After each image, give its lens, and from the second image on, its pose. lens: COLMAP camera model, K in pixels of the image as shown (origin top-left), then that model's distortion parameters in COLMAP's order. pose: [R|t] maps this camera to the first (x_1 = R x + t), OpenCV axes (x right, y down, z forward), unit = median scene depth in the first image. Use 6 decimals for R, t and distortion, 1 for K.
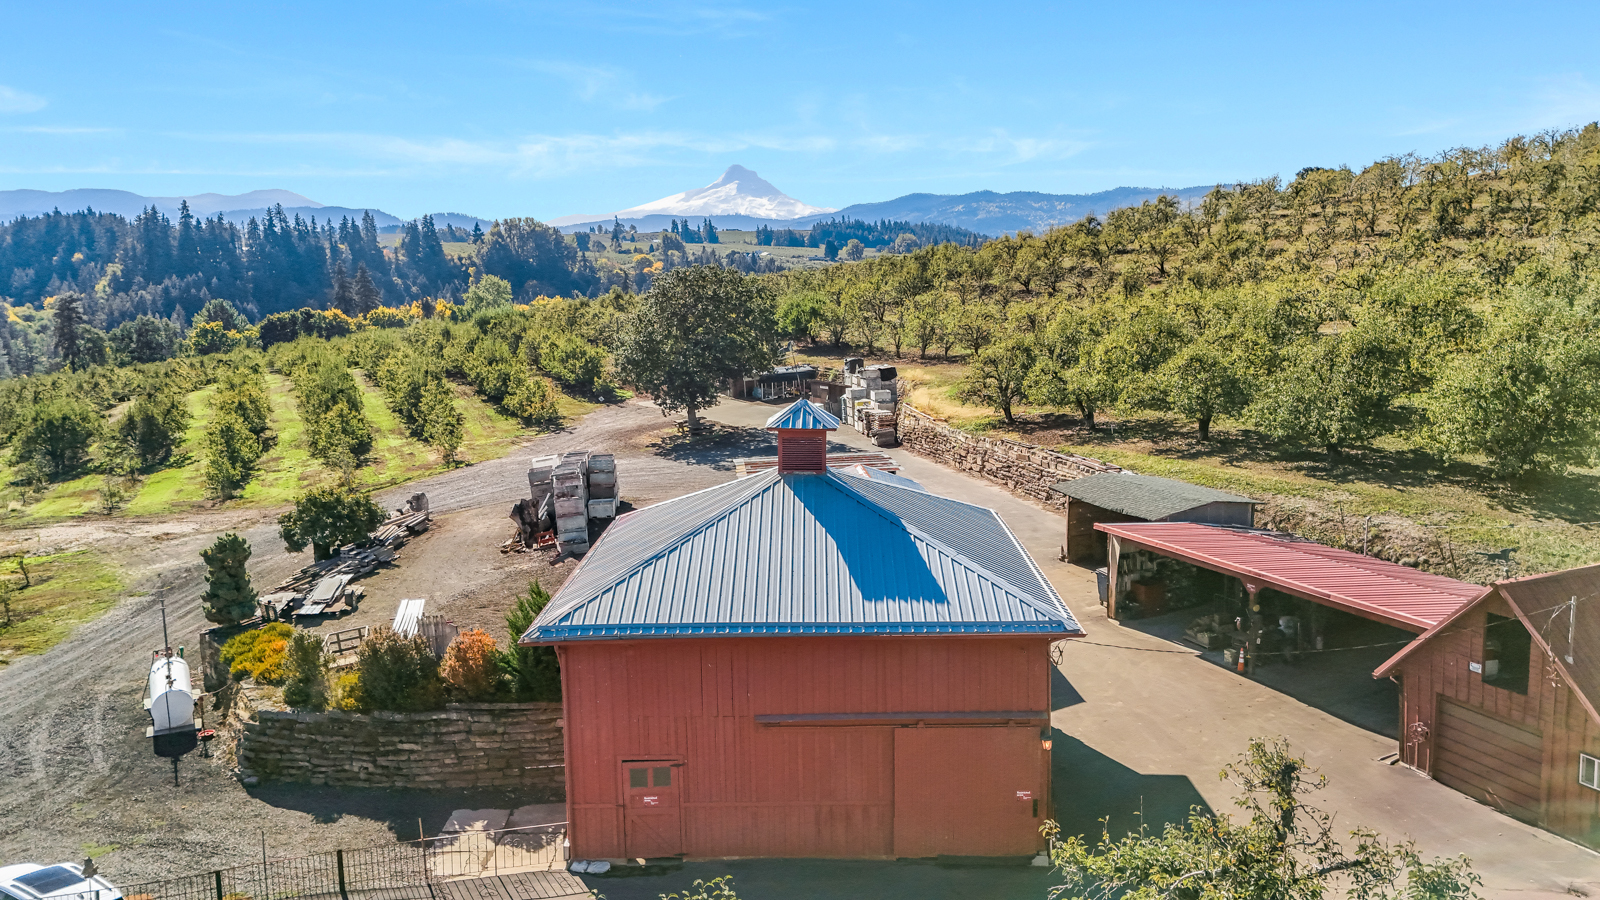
lens RADIAL K [[1172.8, 0, 800.0], [0, 1172.8, 450.0], [0, 0, 1]] dist [0.070619, -0.059726]
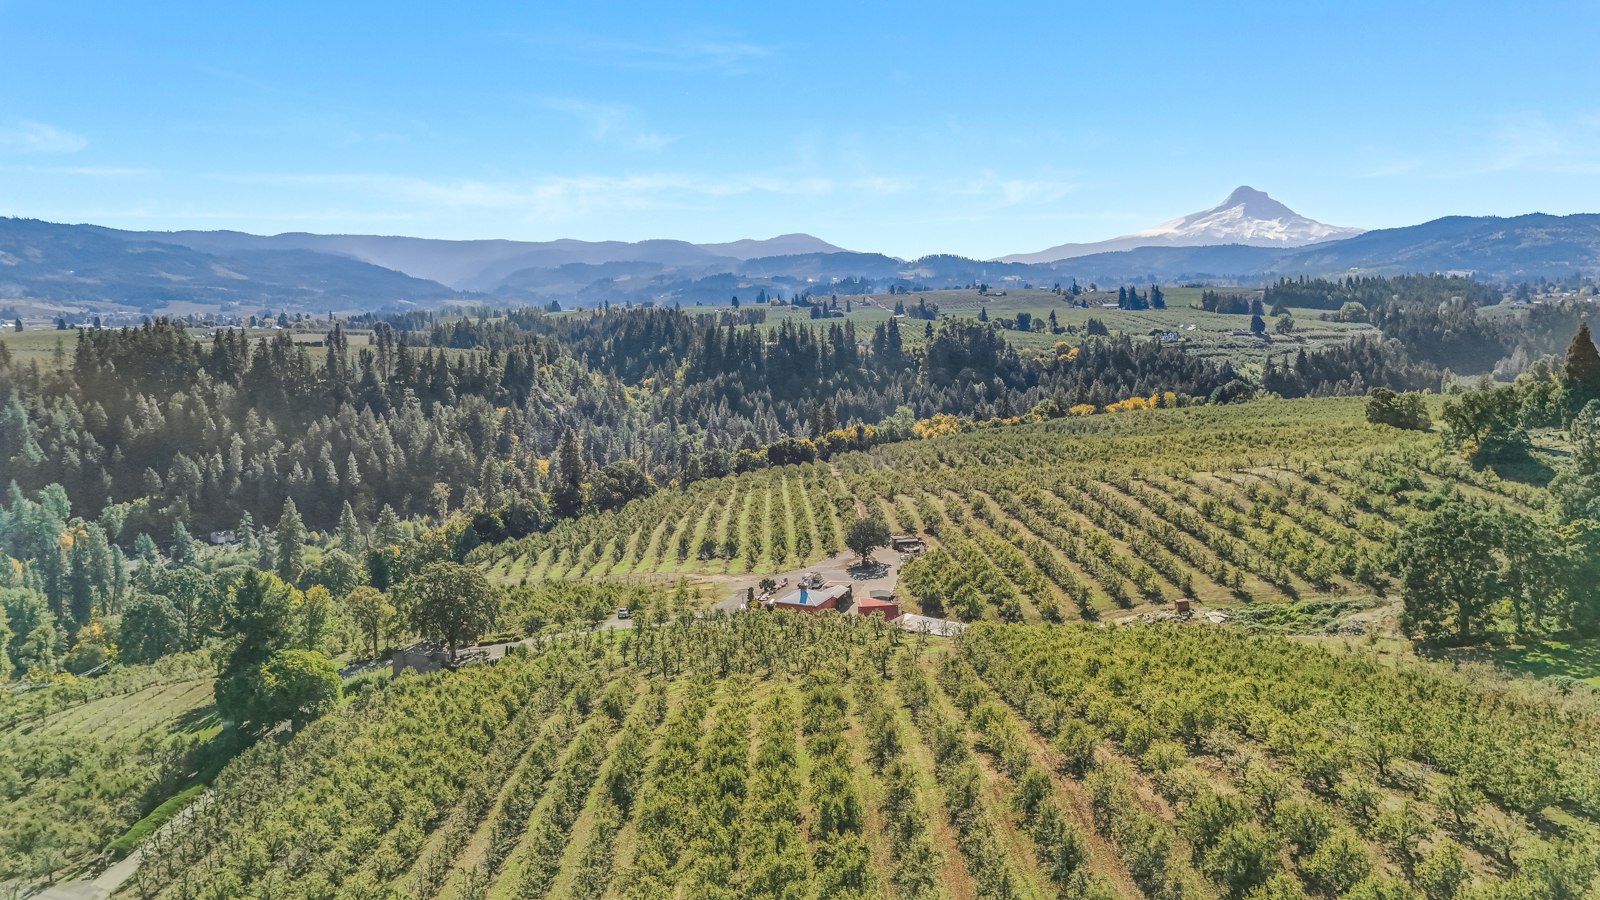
lens RADIAL K [[1172.8, 0, 800.0], [0, 1172.8, 450.0], [0, 0, 1]] dist [0.070619, -0.059726]
pose [[0.918578, 0.047290, -0.392400, 0.991250], [-0.056430, 0.998337, -0.011785, -0.268815], [0.391190, 0.032968, 0.919719, -2.125937]]
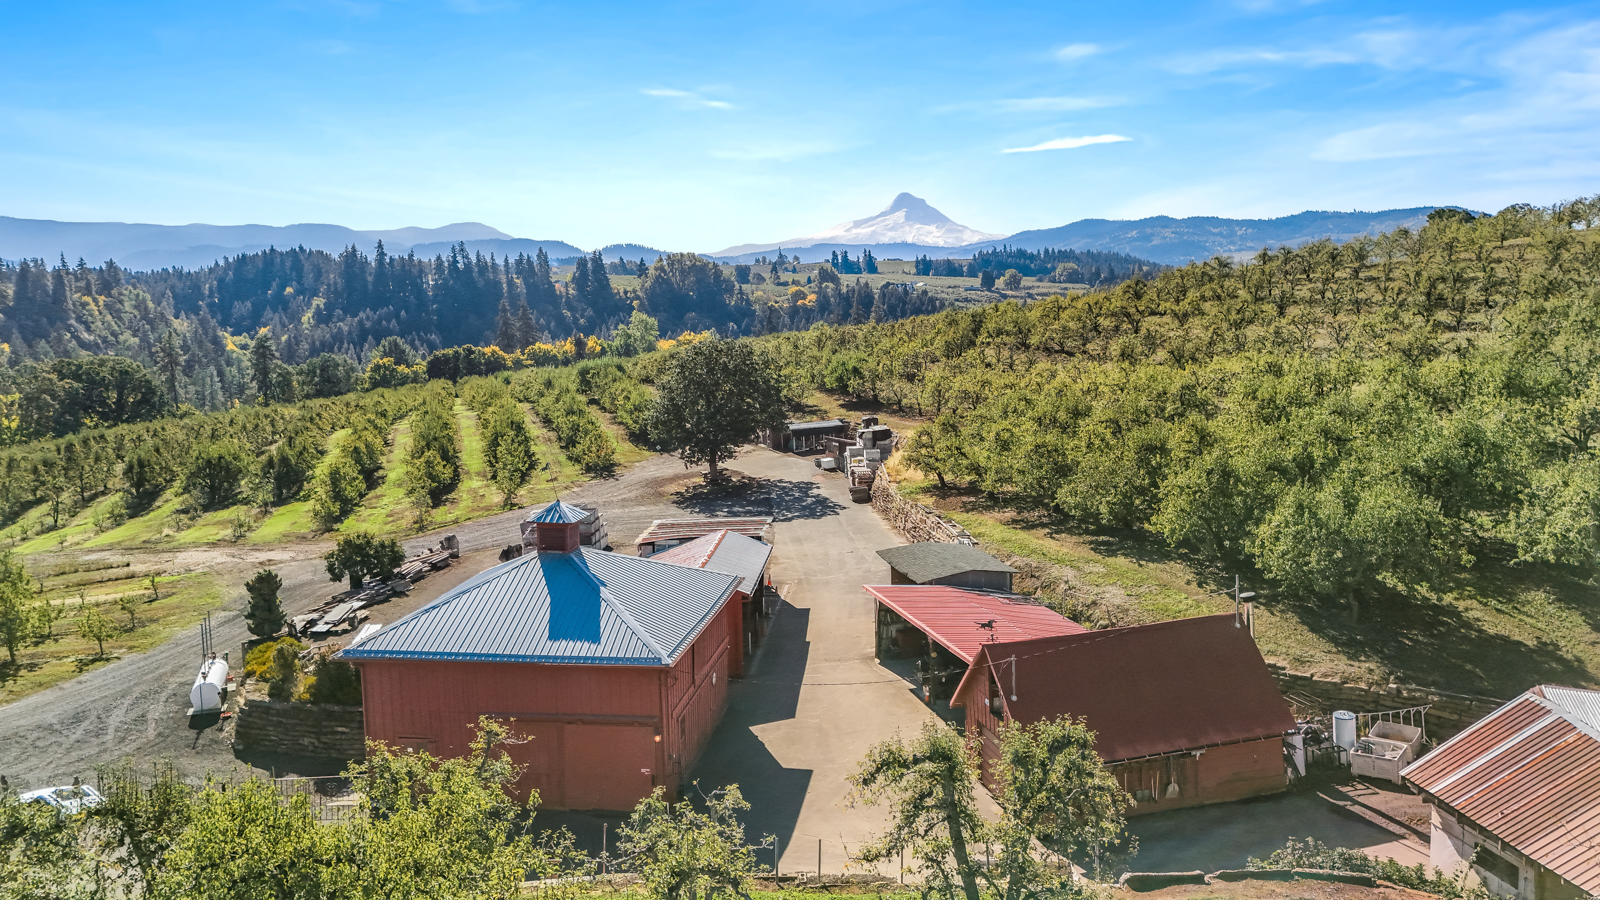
lens RADIAL K [[1169.6, 0, 800.0], [0, 1169.6, 450.0], [0, 0, 1]] dist [0.097625, -0.113248]
pose [[0.990172, 0.018573, -0.138615, 0.130794], [-0.021676, 0.999546, -0.020906, -0.021566], [0.138164, 0.023706, 0.990126, -0.110316]]
